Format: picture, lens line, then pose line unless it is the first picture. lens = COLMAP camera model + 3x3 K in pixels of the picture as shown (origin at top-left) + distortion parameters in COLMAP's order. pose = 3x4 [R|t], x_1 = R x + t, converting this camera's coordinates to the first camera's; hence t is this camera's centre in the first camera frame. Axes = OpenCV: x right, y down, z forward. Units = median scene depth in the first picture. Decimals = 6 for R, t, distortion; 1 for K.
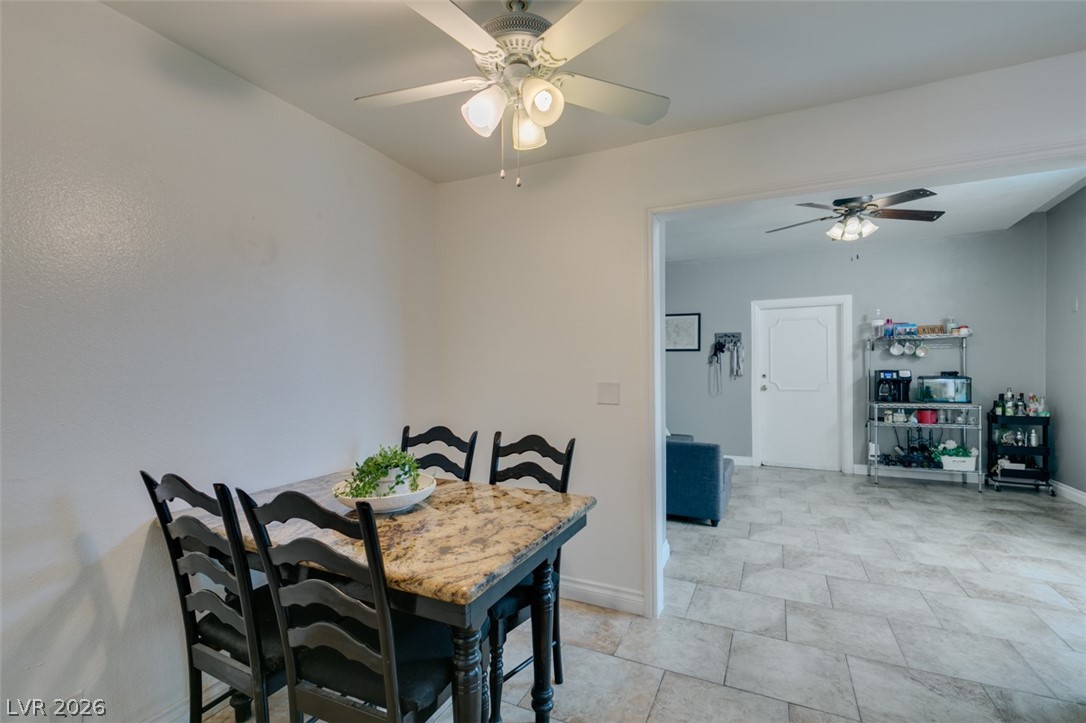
lens RADIAL K [[488.6, 0, 542.8], [0, 488.6, 369.0], [0, 0, 1]] dist [0.008244, -0.002620]
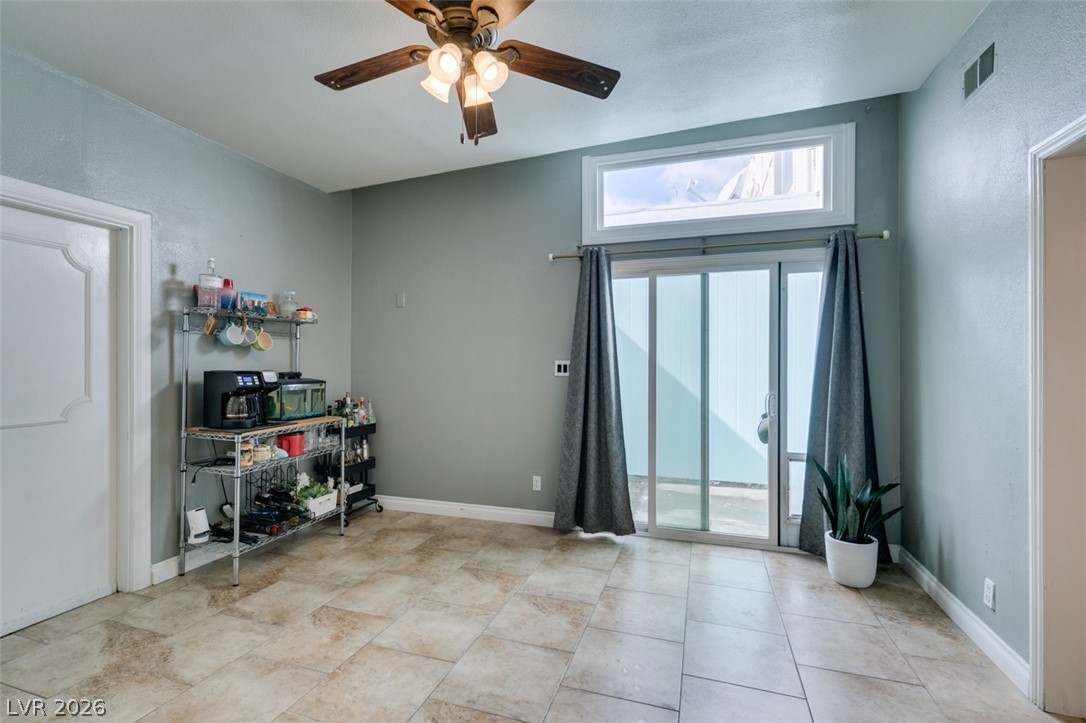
lens RADIAL K [[488.6, 0, 539.7], [0, 488.6, 364.7], [0, 0, 1]] dist [0.008244, -0.002620]
pose [[-0.122934, 0.003962, 0.992407, 0.121059], [-0.000784, 0.999991, -0.004089, -0.003135], [-0.992415, -0.001281, -0.122930, 0.790443]]
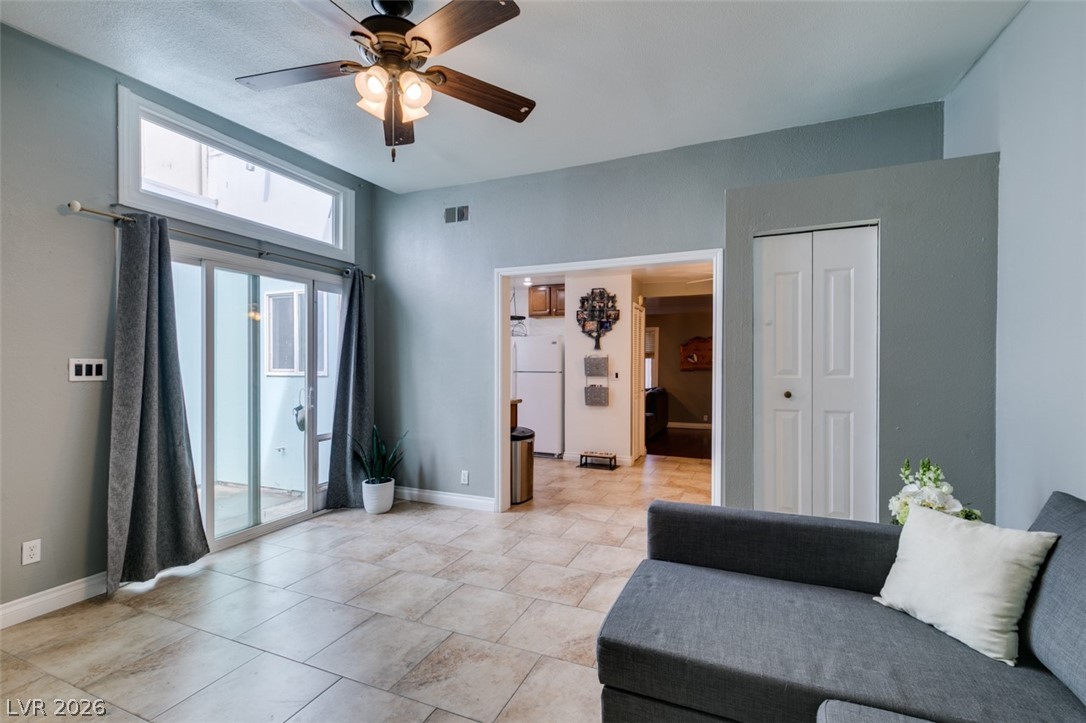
lens RADIAL K [[488.6, 0, 544.9], [0, 488.6, 362.8], [0, 0, 1]] dist [0.008244, -0.002620]
pose [[-0.999083, 0.004362, -0.042599, 0.398226], [0.004438, 0.999989, -0.001700, -0.004969], [0.042591, -0.001887, -0.999091, 1.217903]]
